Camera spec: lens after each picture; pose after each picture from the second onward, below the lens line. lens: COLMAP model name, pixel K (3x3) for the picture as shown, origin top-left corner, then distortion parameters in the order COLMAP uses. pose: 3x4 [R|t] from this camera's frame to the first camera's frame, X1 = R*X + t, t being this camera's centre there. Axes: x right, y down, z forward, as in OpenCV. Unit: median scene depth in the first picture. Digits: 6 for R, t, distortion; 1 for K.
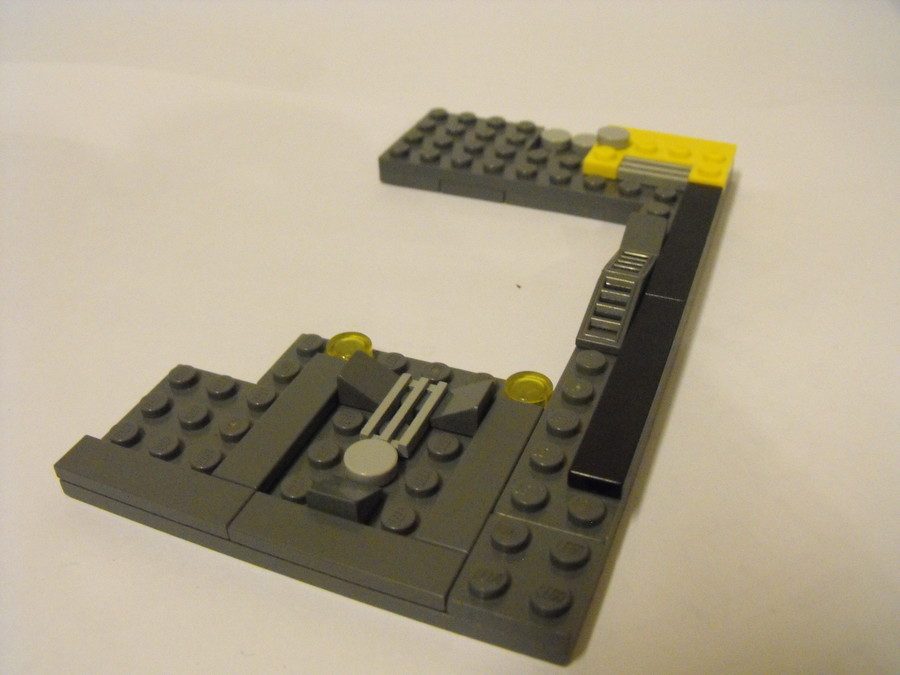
lens RADIAL K [[881.4, 0, 450.0], [0, 881.4, 337.5], [0, 0, 1]] dist [-0.015069, -0.005352]
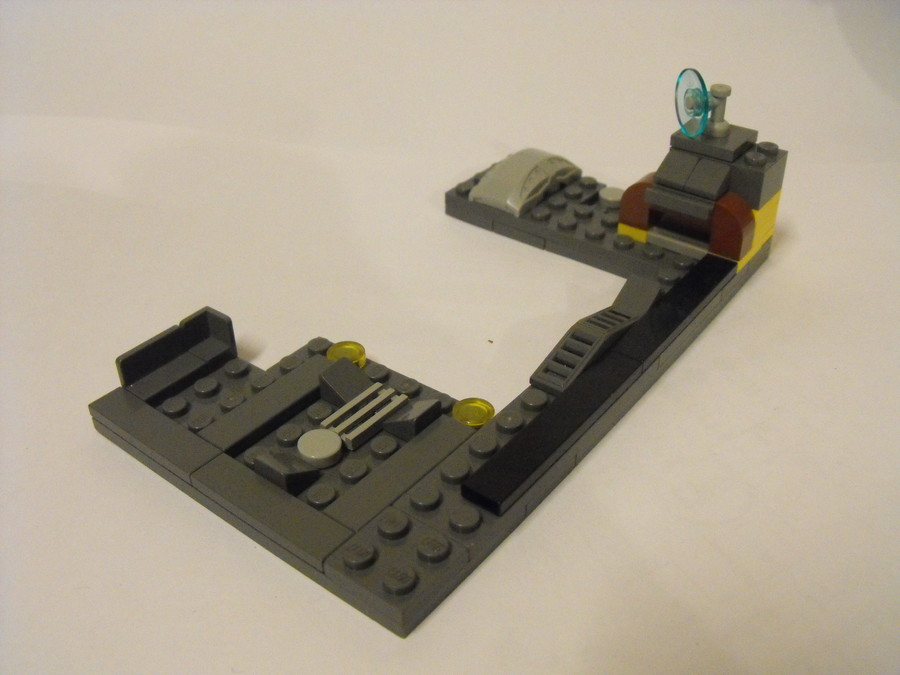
lens RADIAL K [[881.4, 0, 450.0], [0, 881.4, 337.5], [0, 0, 1]] dist [-0.015069, -0.005352]
pose [[0.967865, 0.160088, -0.193930, 0.274759], [-0.164128, 0.986427, -0.004842, -0.029553], [0.190522, 0.036516, 0.981003, -0.147462]]
